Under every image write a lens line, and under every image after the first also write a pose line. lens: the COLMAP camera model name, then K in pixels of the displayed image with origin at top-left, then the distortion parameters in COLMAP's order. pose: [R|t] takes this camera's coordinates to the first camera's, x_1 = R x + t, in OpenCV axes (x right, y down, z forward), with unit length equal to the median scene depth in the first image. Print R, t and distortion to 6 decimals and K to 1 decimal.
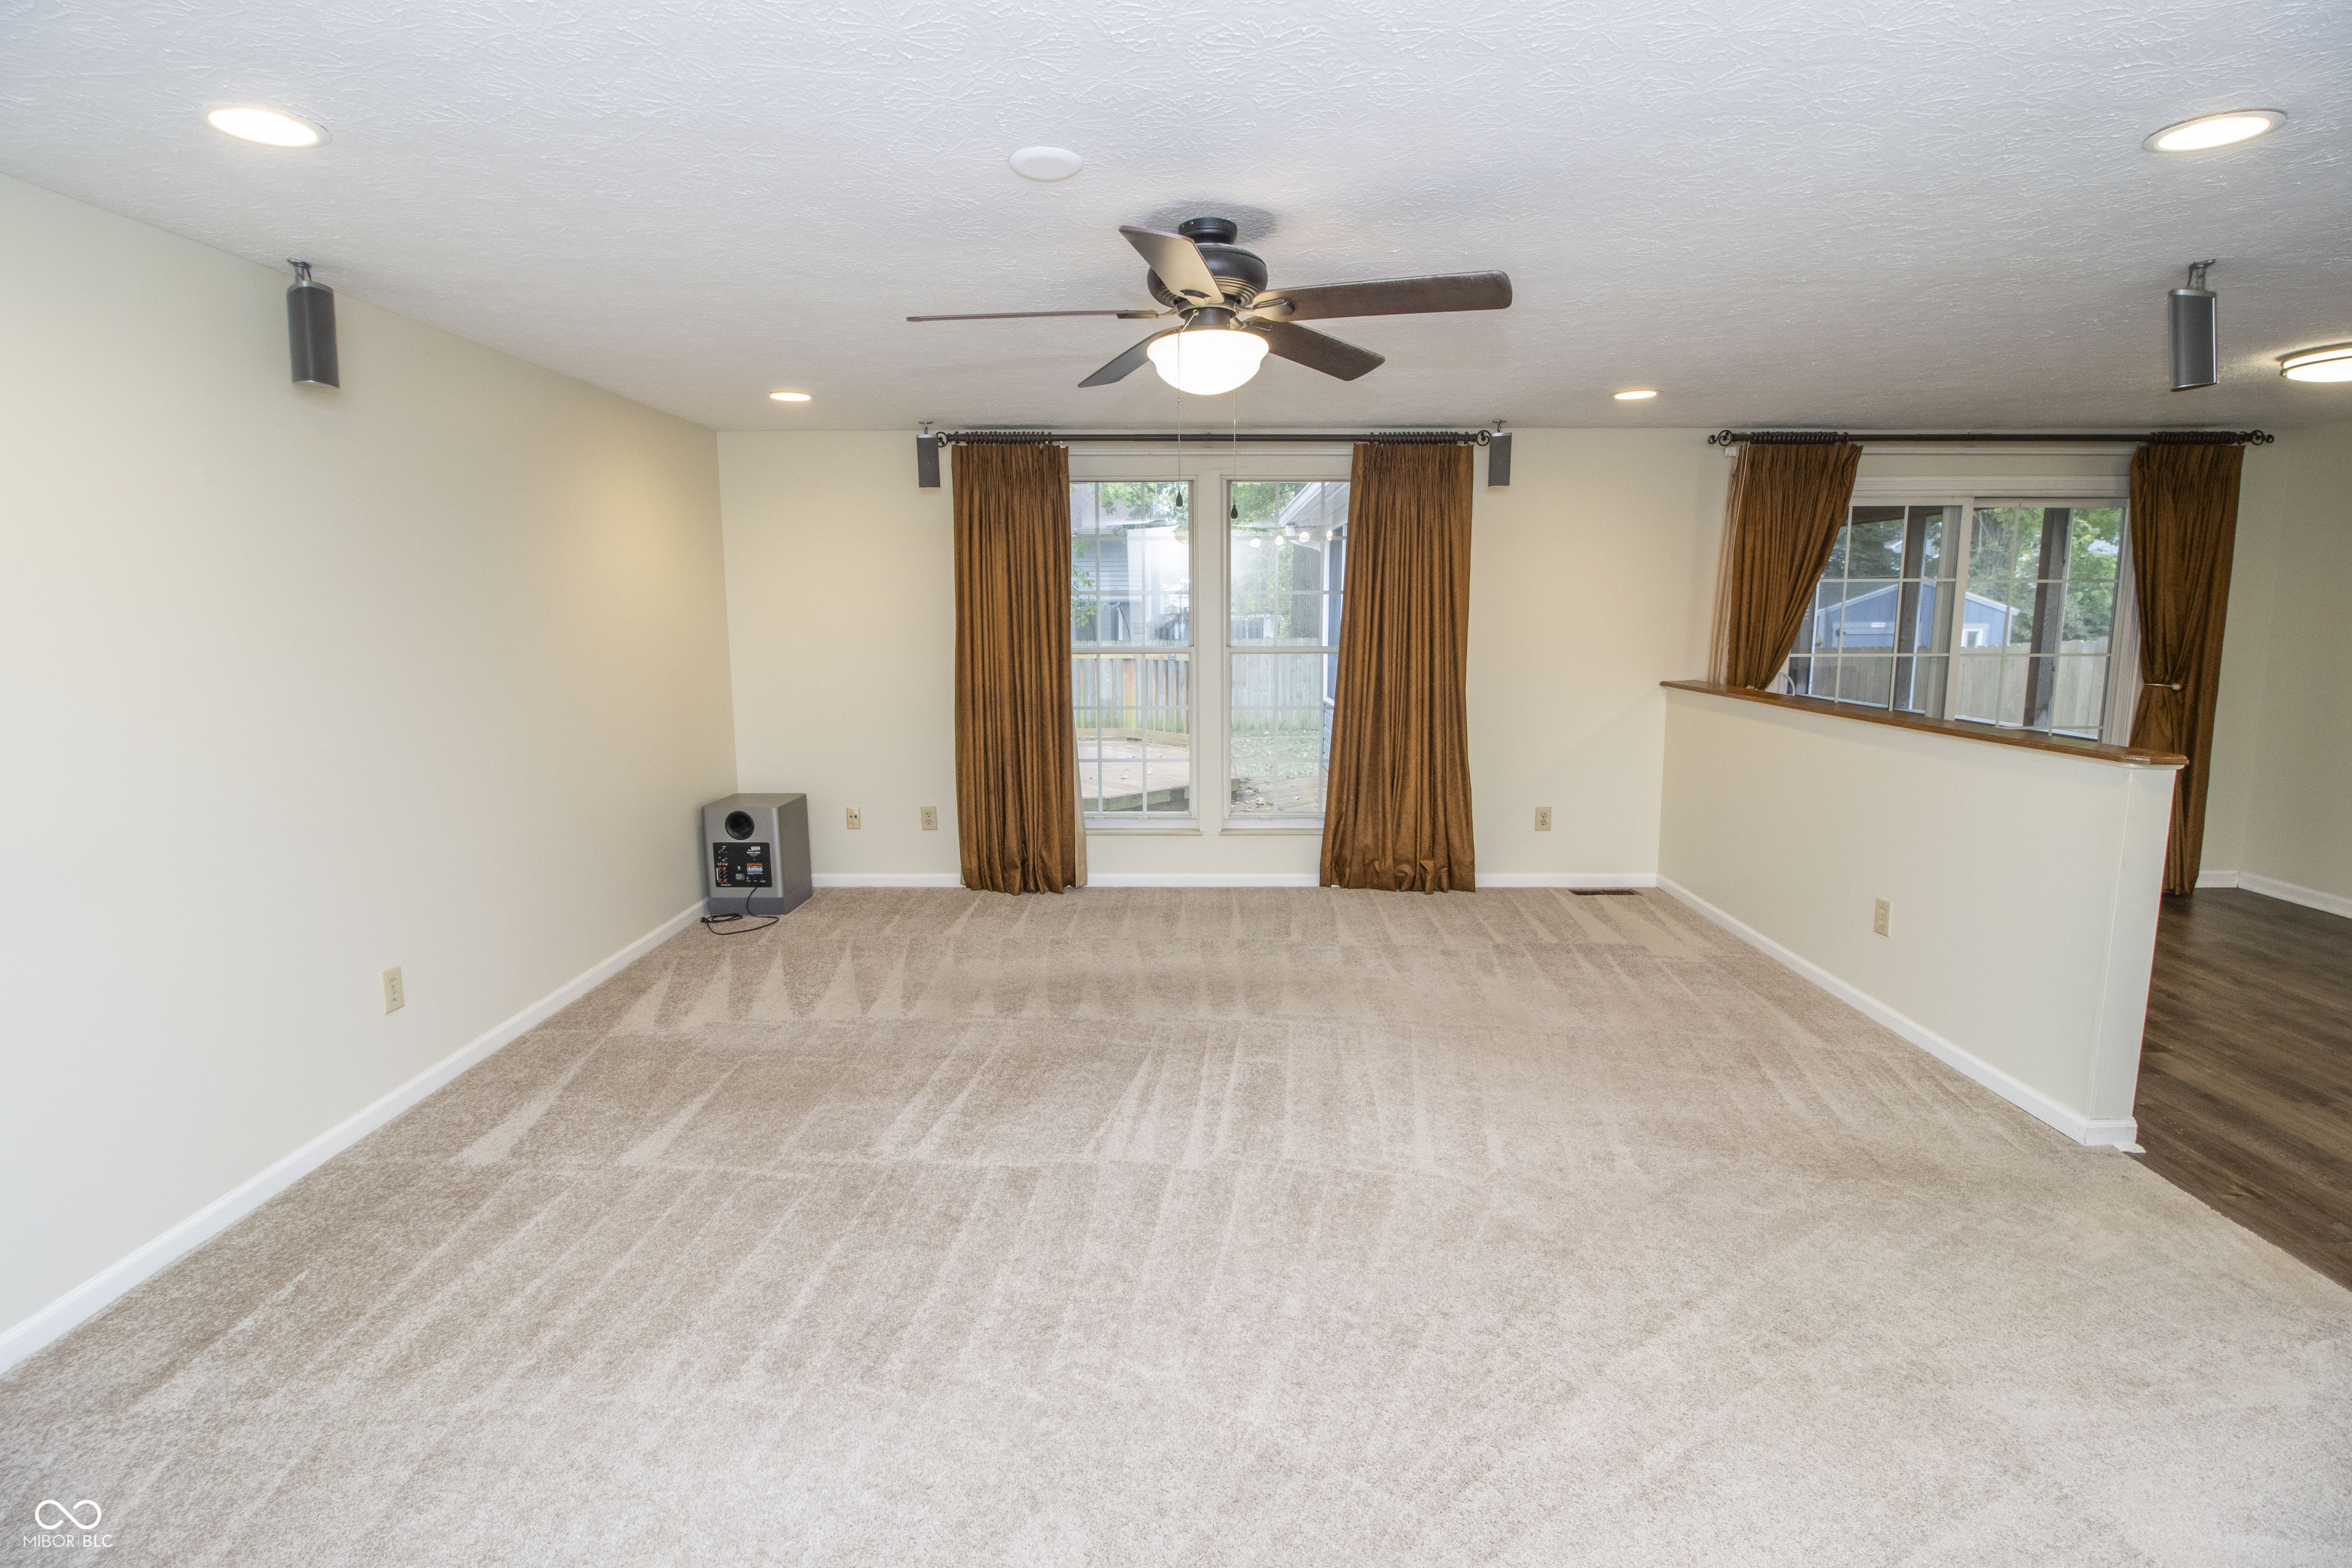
lens RADIAL K [[1082.4, 0, 1172.2], [0, 1082.4, 752.7], [0, 0, 1]] dist [-0.001062, -0.013491]
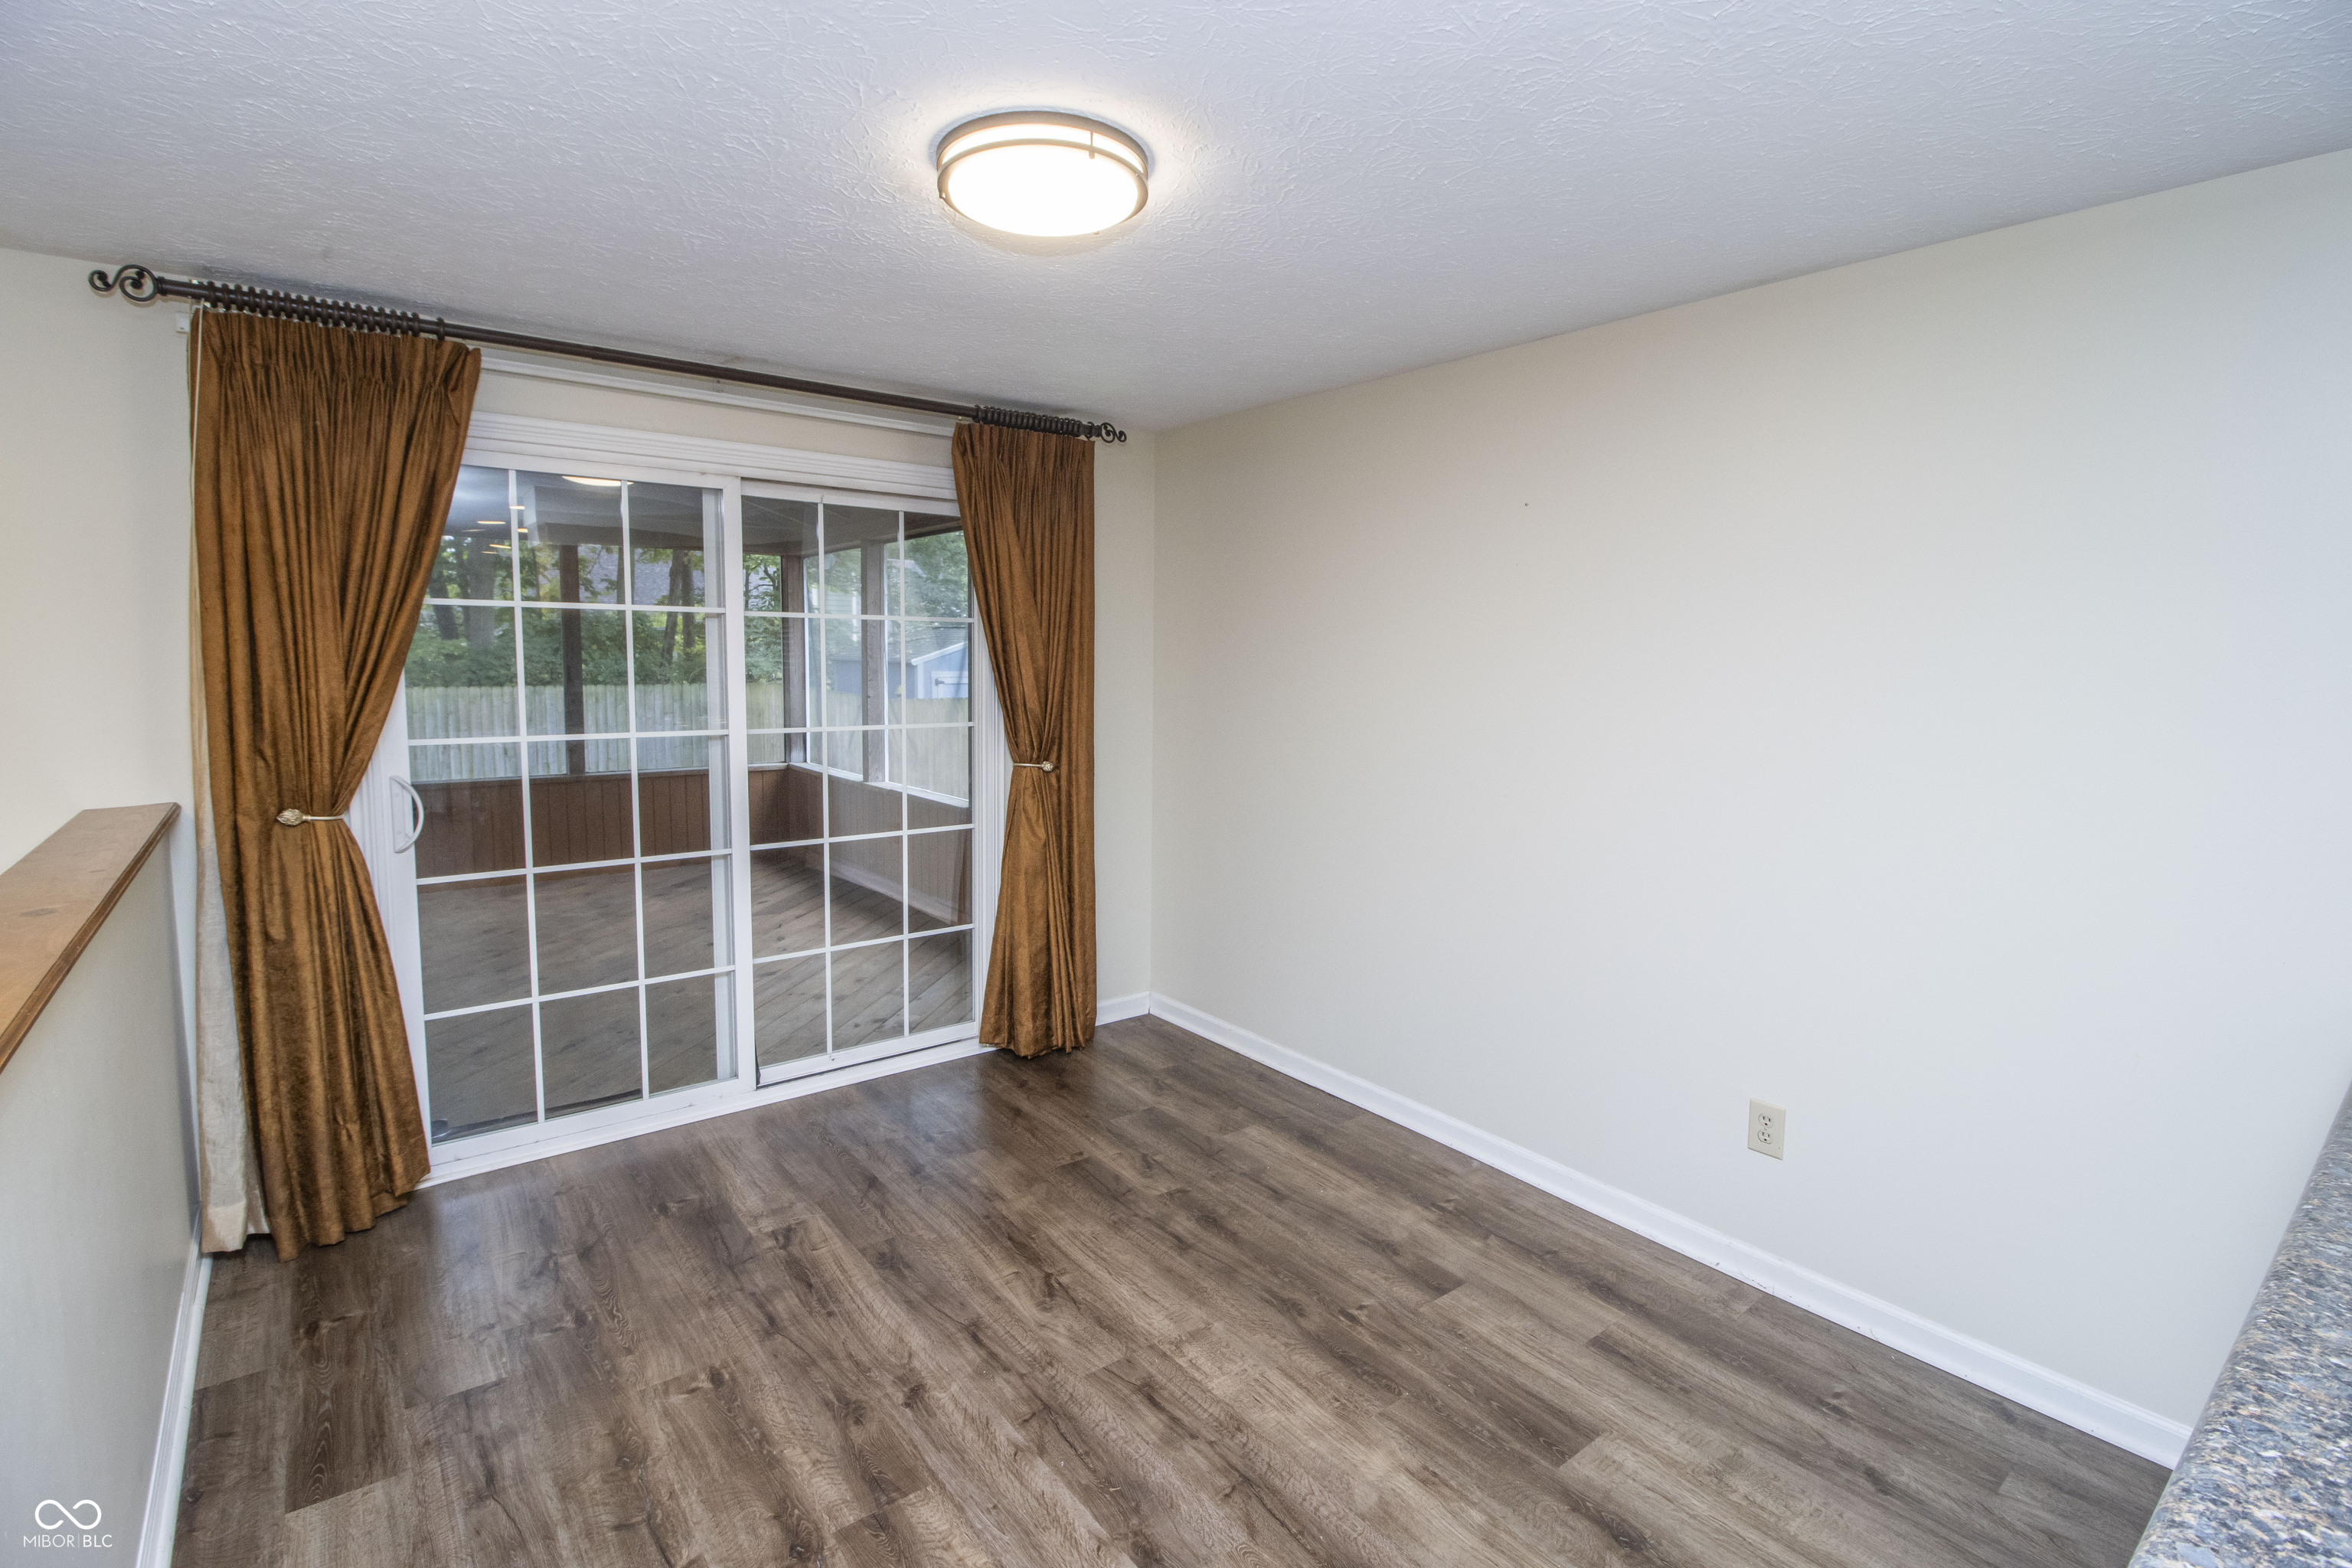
lens RADIAL K [[1082.4, 0, 1172.2], [0, 1082.4, 752.7], [0, 0, 1]] dist [-0.001062, -0.013491]
pose [[0.772082, -0.045601, 0.633884, 0.561052], [0.074364, 0.997053, -0.018850, -0.052855], [-0.631157, 0.061691, 0.773198, 0.392584]]
